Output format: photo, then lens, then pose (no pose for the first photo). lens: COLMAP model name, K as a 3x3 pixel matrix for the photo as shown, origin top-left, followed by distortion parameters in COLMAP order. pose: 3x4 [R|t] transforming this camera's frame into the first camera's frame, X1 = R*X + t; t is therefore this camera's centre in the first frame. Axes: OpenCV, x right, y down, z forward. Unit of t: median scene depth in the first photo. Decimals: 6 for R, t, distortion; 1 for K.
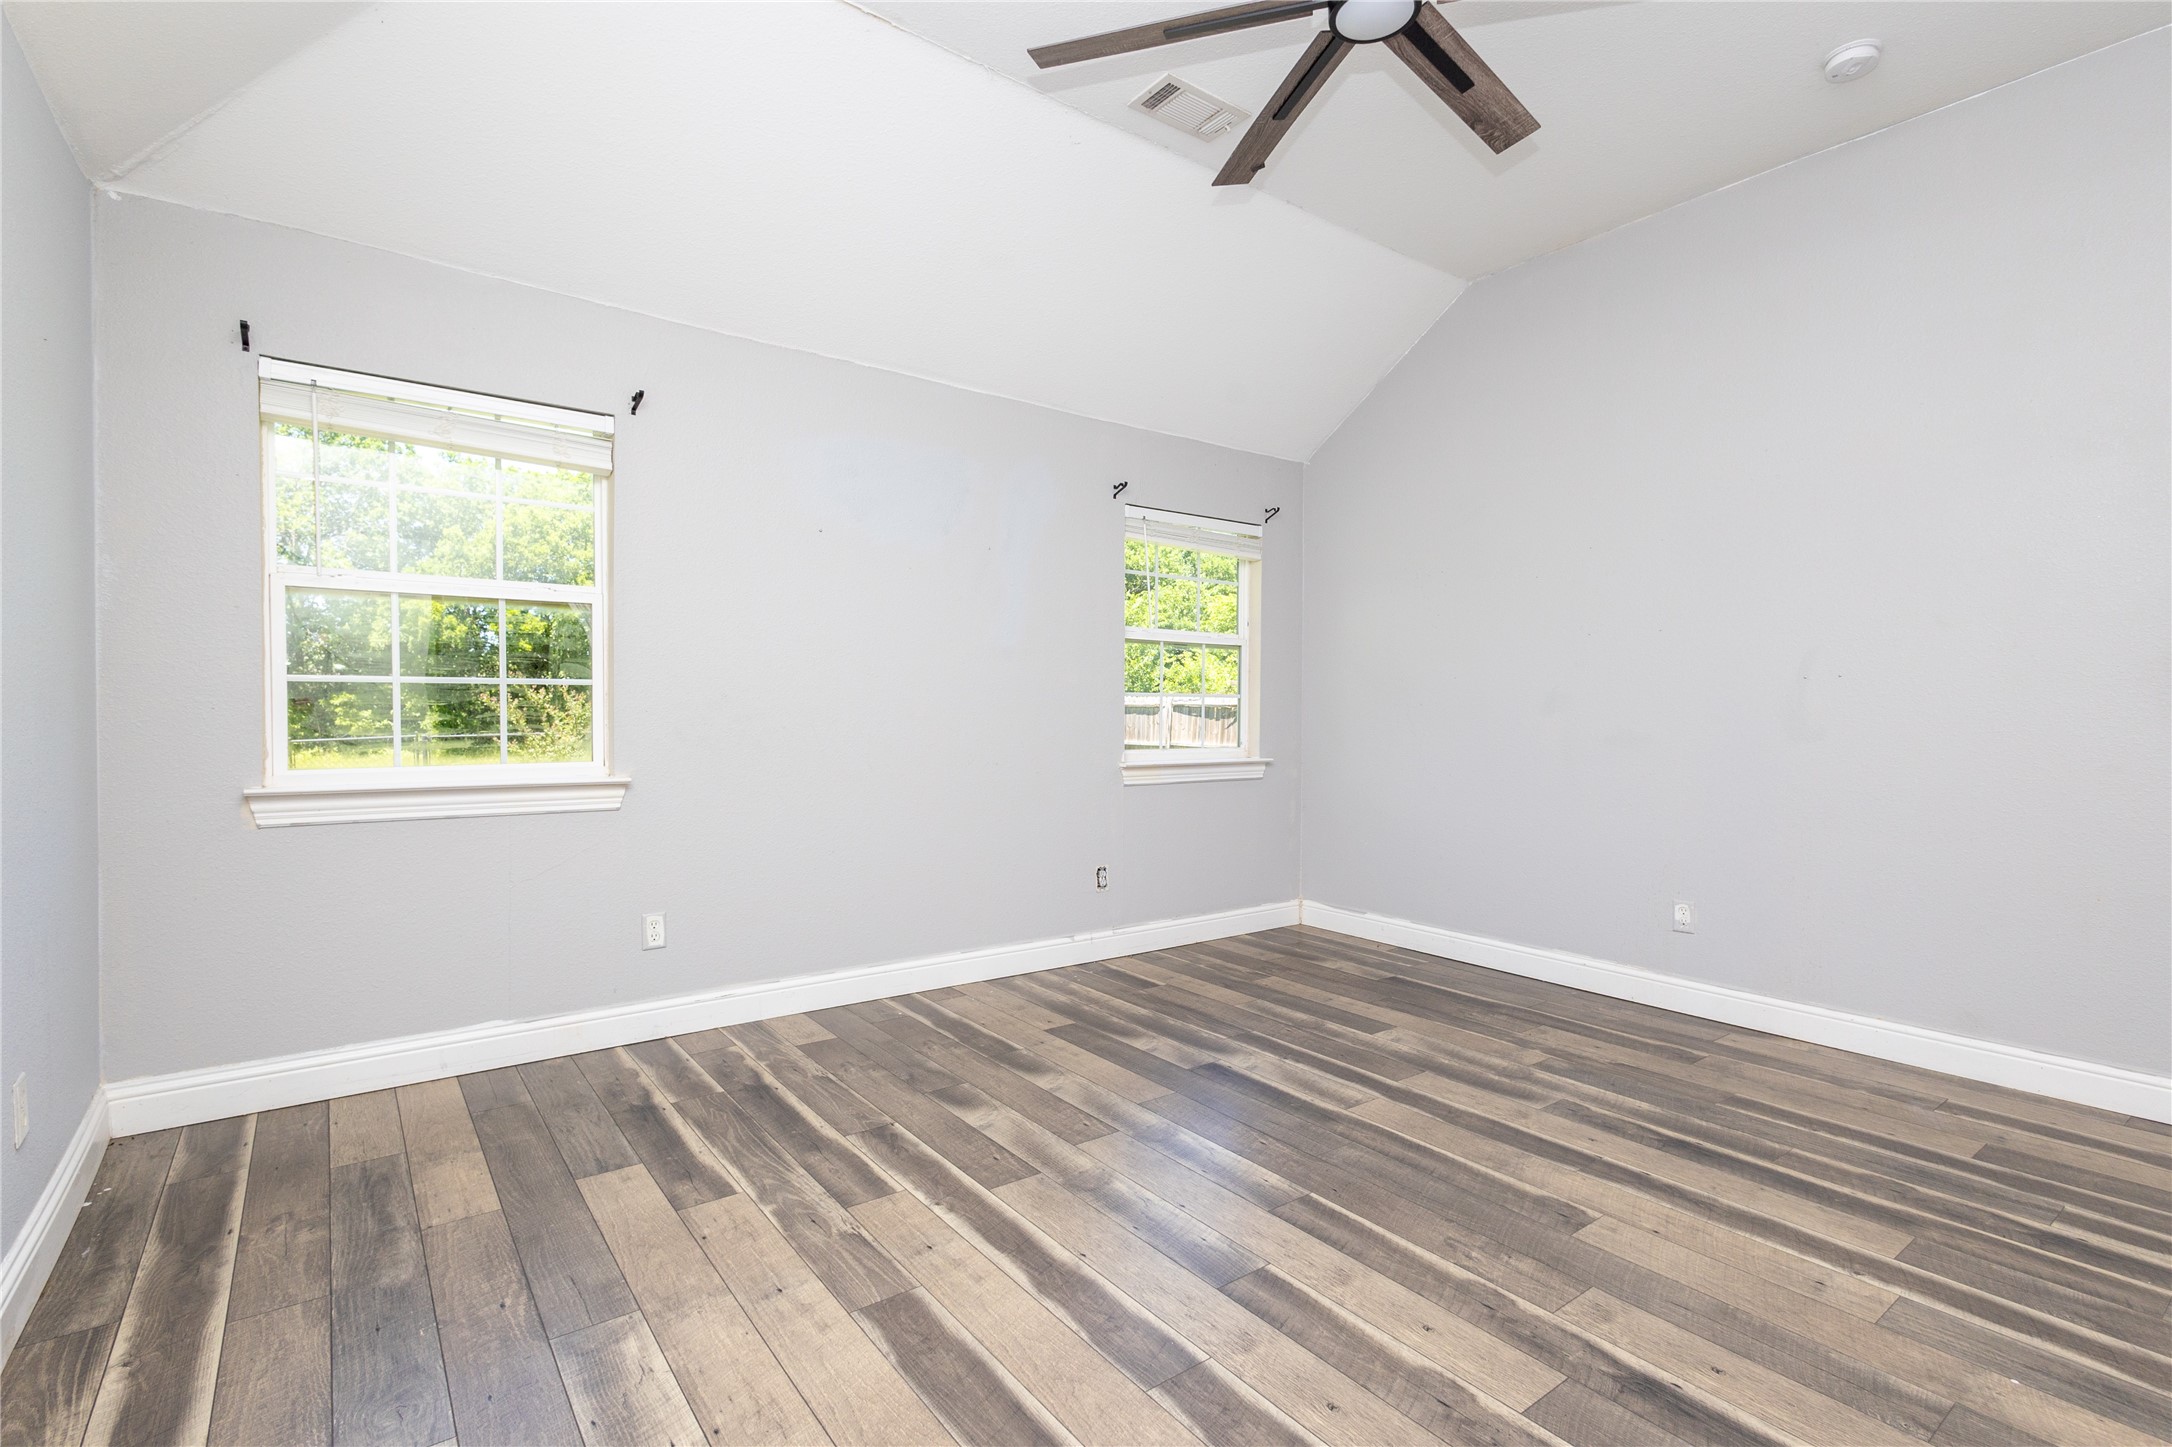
lens RADIAL K [[1003.2, 0, 1068.2], [0, 1003.2, 721.7], [0, 0, 1]] dist [0.010000, -0.004737]
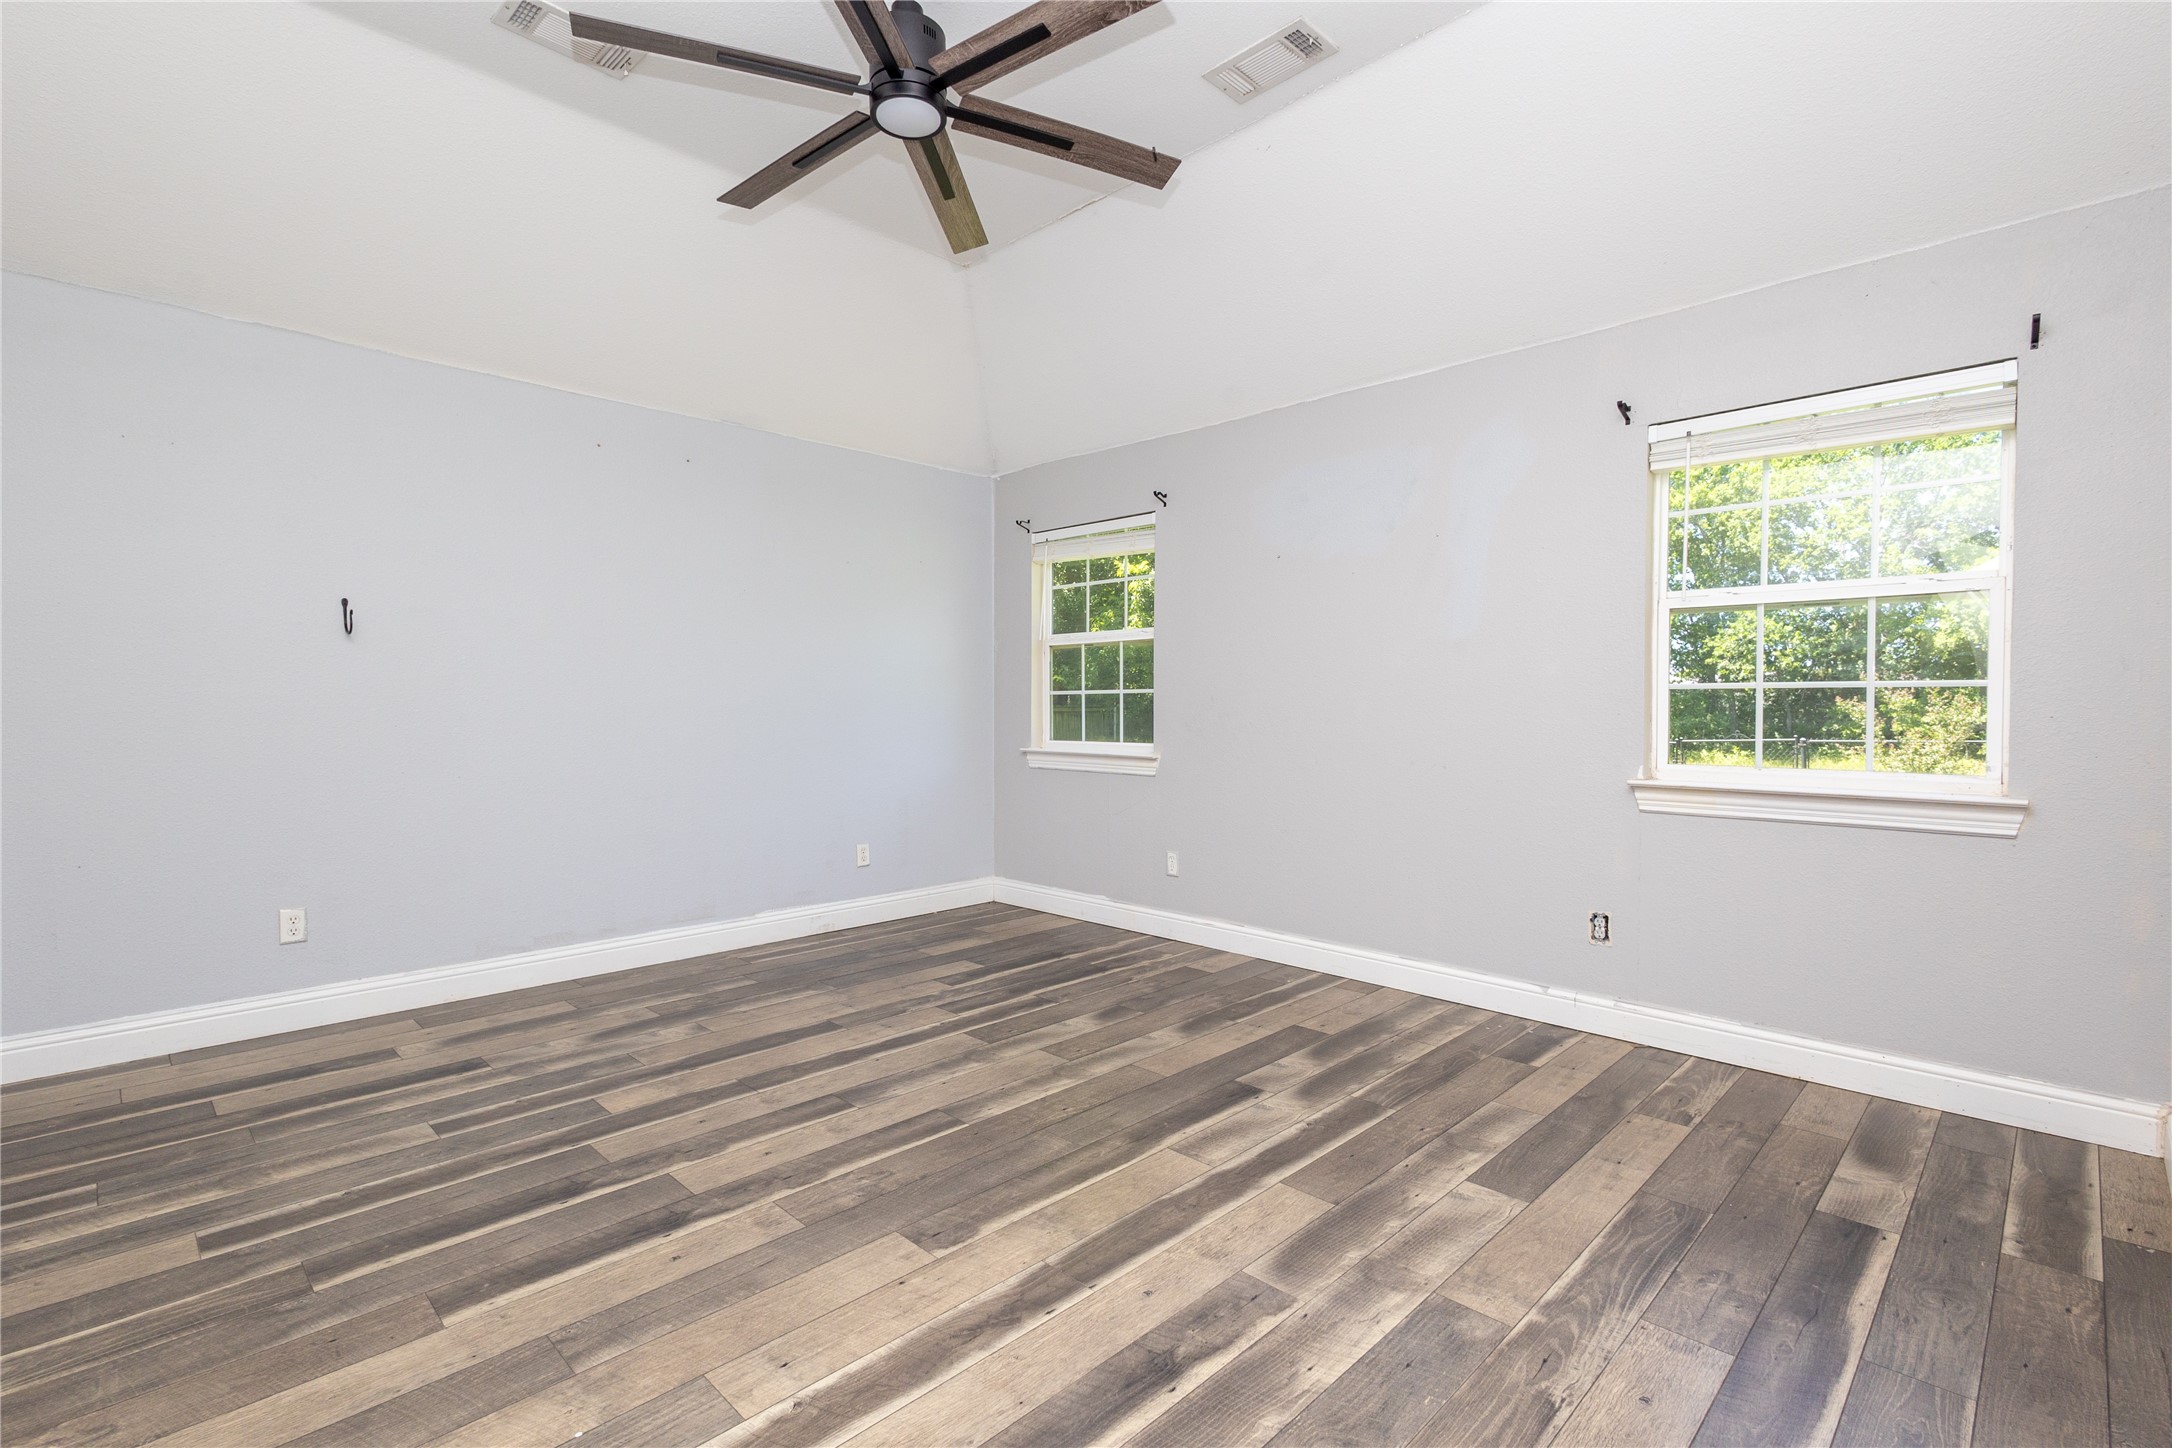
lens RADIAL K [[1003.2, 0, 1078.2], [0, 1003.2, 717.8], [0, 0, 1]] dist [0.010000, -0.004737]
pose [[0.143018, 0.003944, -0.989712, 1.130381], [-0.013823, 0.999902, 0.001987, 0.004141], [0.989624, 0.013397, 0.143059, 0.779763]]
